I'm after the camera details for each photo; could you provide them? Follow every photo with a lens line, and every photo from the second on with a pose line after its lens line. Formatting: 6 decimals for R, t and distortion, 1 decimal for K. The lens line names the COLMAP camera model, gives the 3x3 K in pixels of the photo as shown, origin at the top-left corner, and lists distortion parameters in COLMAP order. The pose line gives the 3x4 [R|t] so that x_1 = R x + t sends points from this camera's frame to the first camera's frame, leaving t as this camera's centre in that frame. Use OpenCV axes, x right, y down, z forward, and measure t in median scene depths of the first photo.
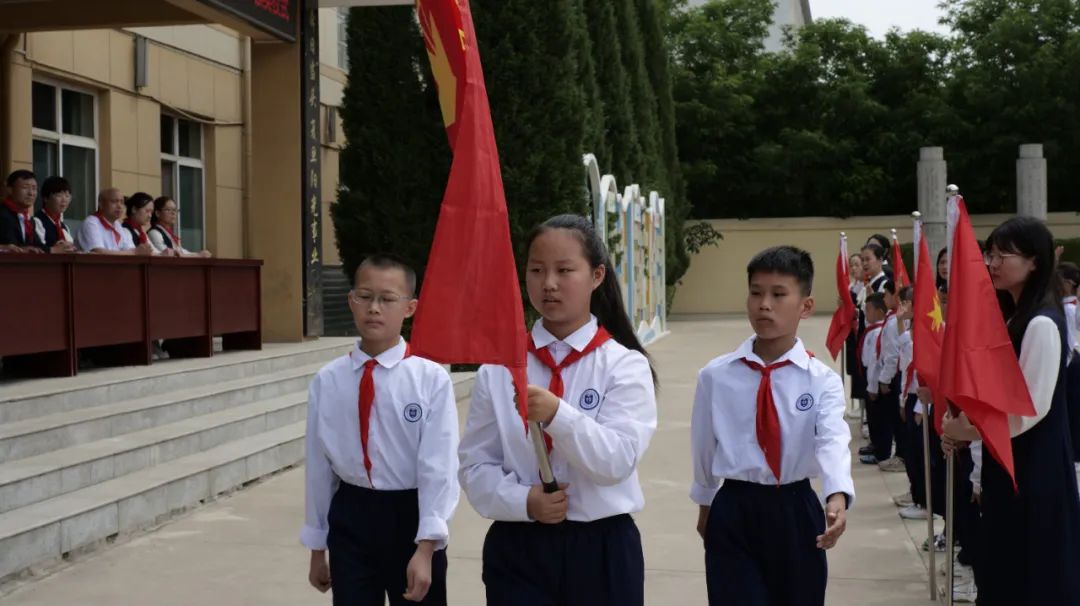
lens RADIAL K [[1592.8, 0, 545.9], [0, 1592.8, 304.4], [0, 0, 1]] dist [-0.025474, 0.000000]
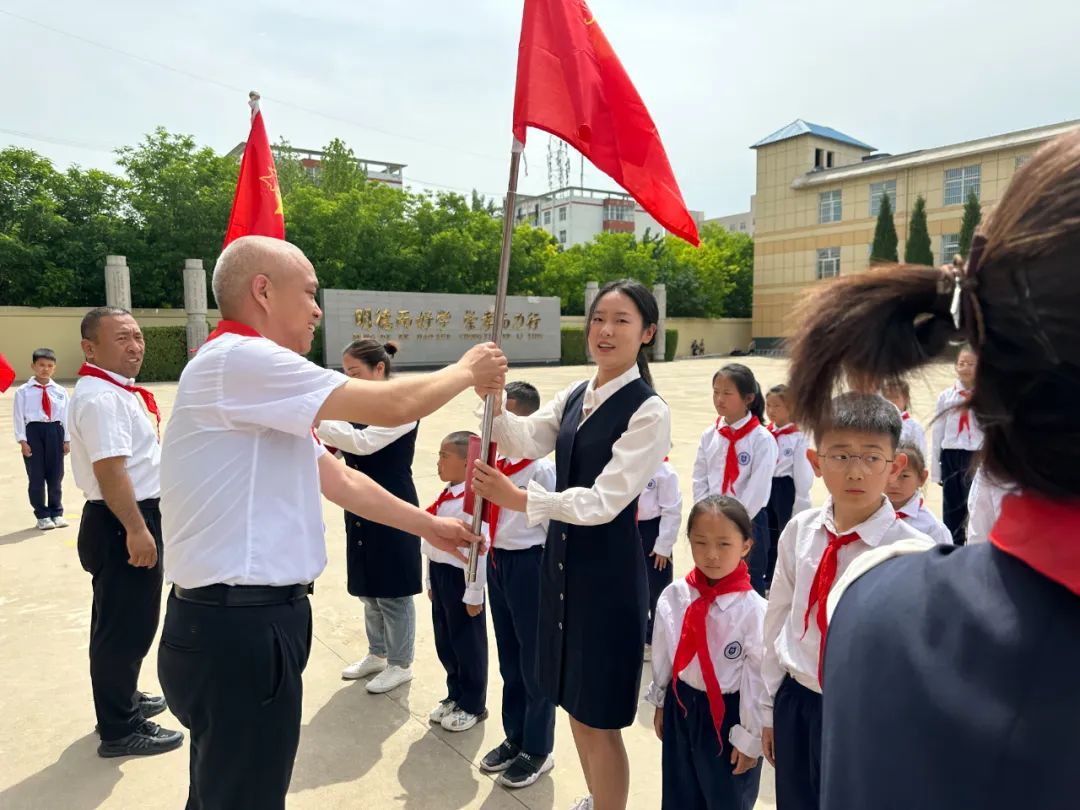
lens RADIAL K [[756.0, 0, 498.9], [0, 756.0, 387.7], [0, 0, 1]] dist [0.041887, -0.038465]
pose [[0.714013, -0.031584, 0.699420, 0.023497], [0.009207, 0.999319, 0.035727, -0.009175], [-0.700072, -0.019070, 0.713817, 0.351500]]
